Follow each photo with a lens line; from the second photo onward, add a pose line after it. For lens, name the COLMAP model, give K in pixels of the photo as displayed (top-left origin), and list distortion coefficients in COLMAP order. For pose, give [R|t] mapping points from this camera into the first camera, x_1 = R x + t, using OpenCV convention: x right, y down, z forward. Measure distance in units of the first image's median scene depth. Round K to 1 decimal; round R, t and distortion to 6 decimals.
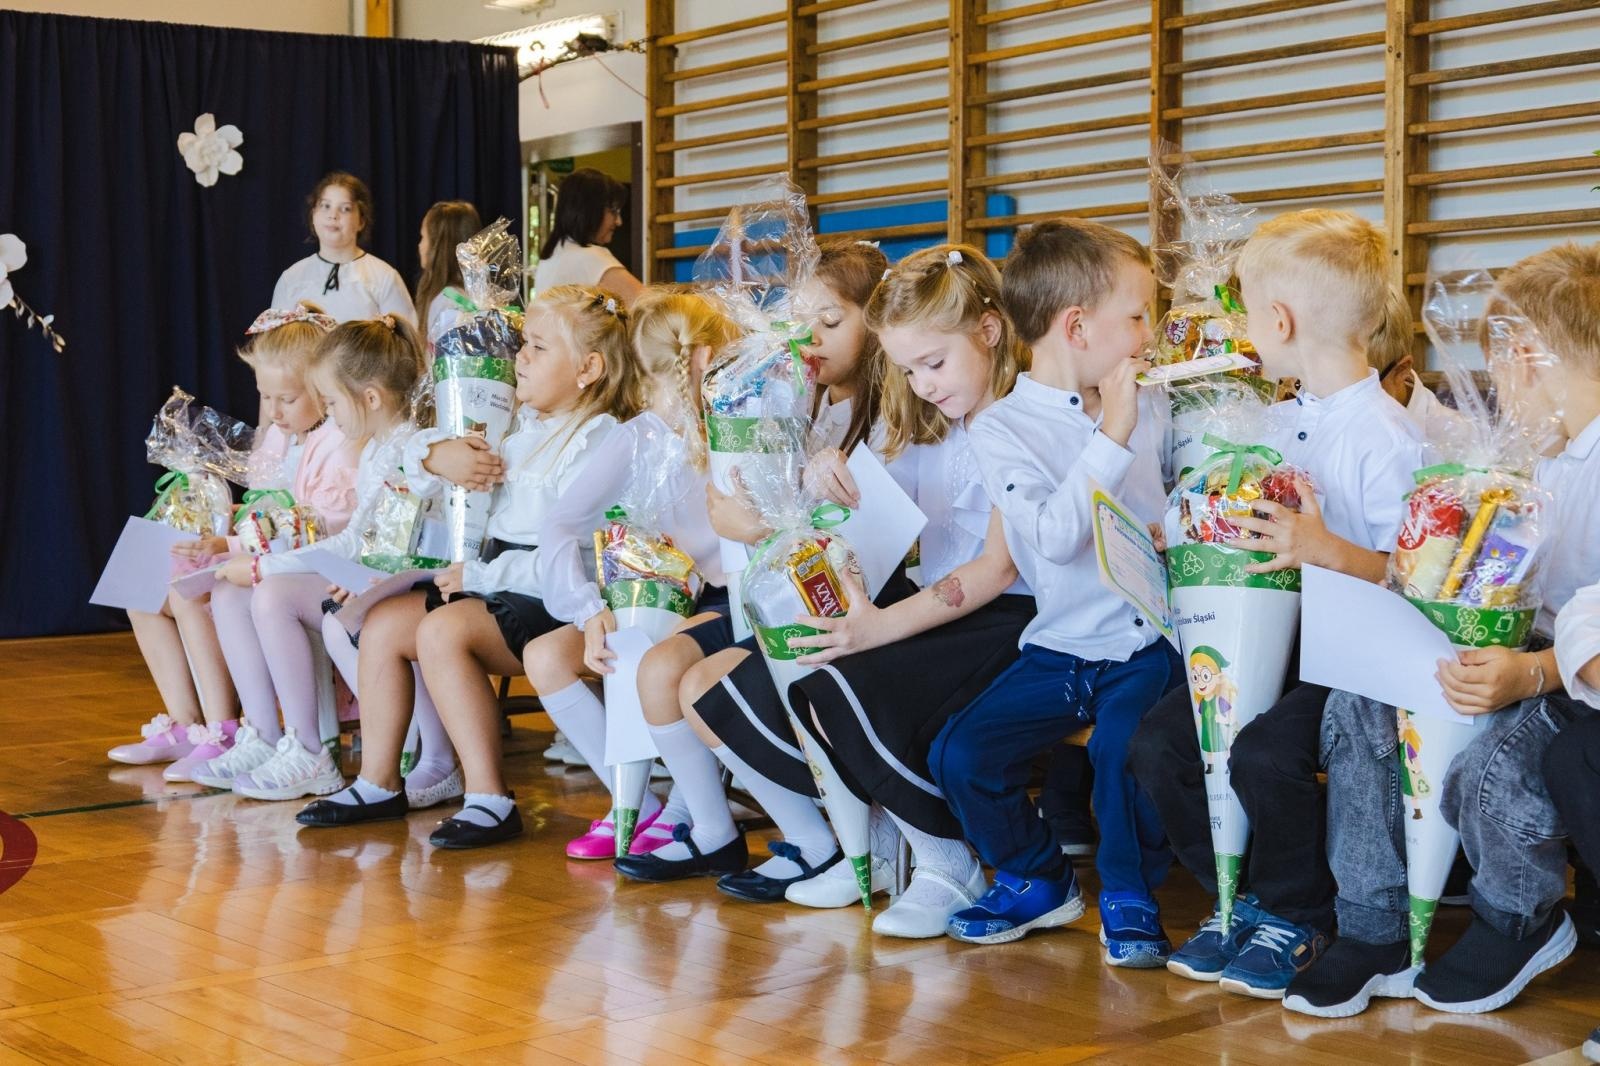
lens RADIAL K [[2328.3, 0, 801.0], [0, 2328.3, 501.8], [0, 0, 1]] dist [0.011490, 0.005935]
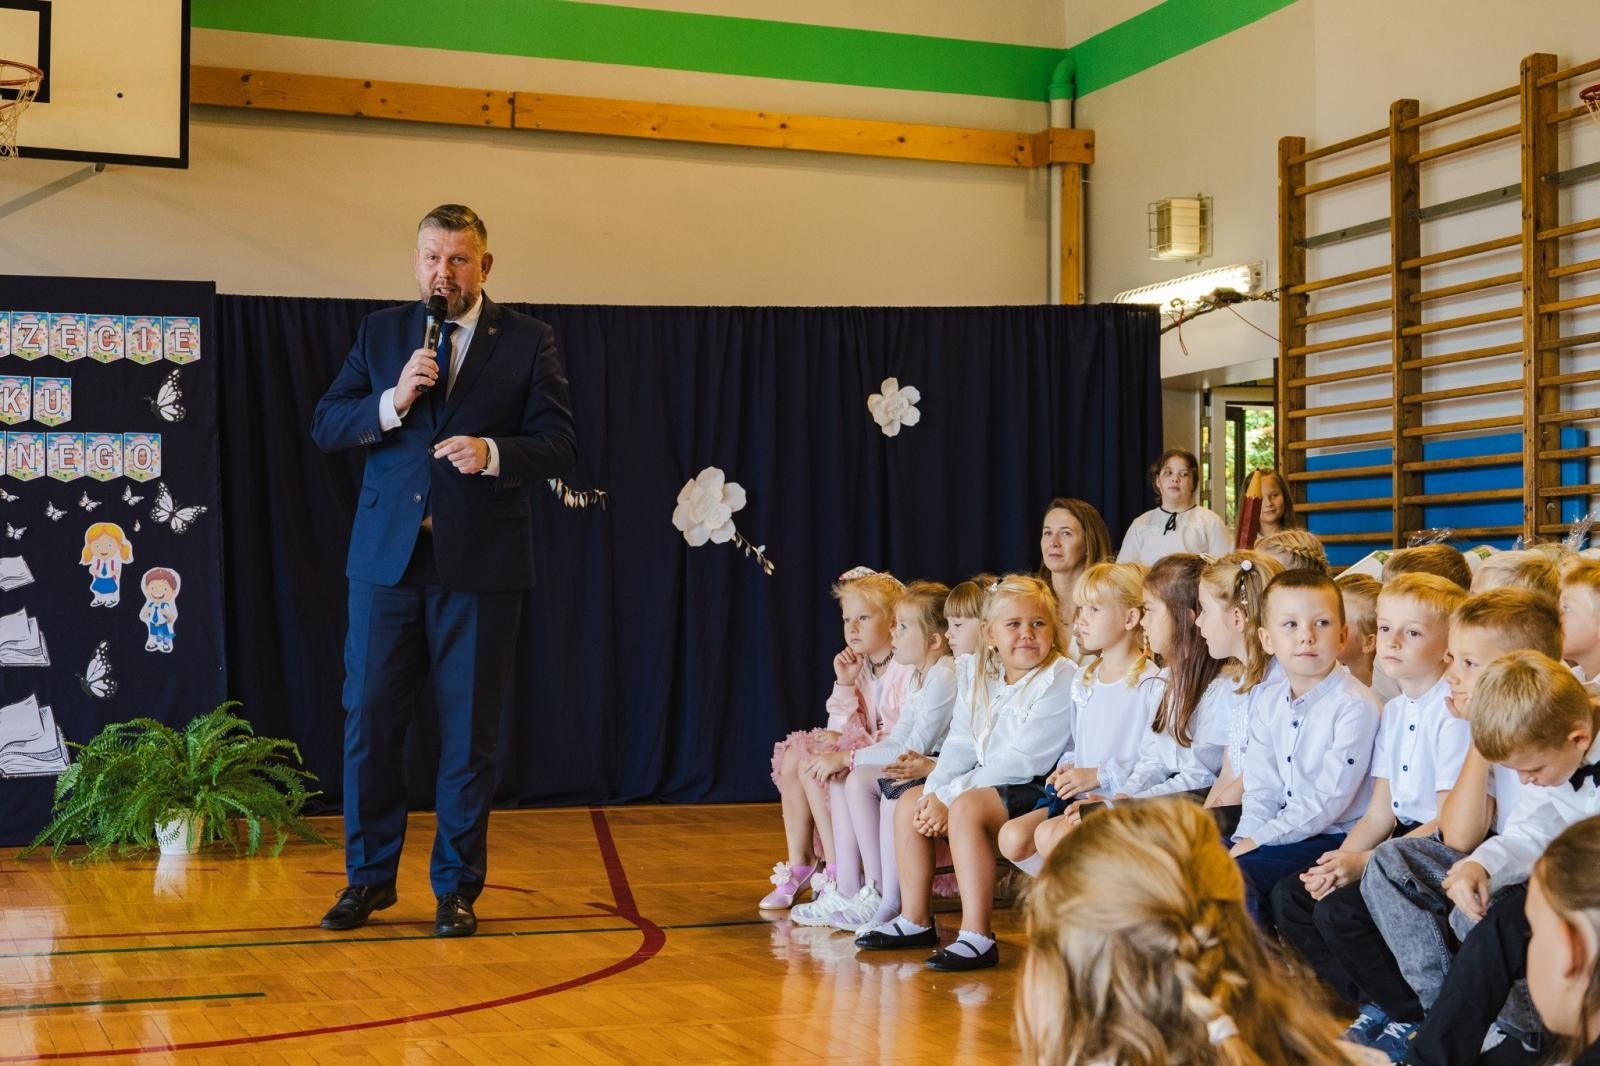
lens RADIAL K [[2328.3, 0, 801.0], [0, 2328.3, 501.8], [0, 0, 1]] dist [0.011490, 0.005935]
pose [[0.941713, -0.012739, -0.336176, 0.110513], [-0.011998, 0.997376, -0.071401, -0.012791], [0.336203, 0.071273, 0.939089, -0.161989]]
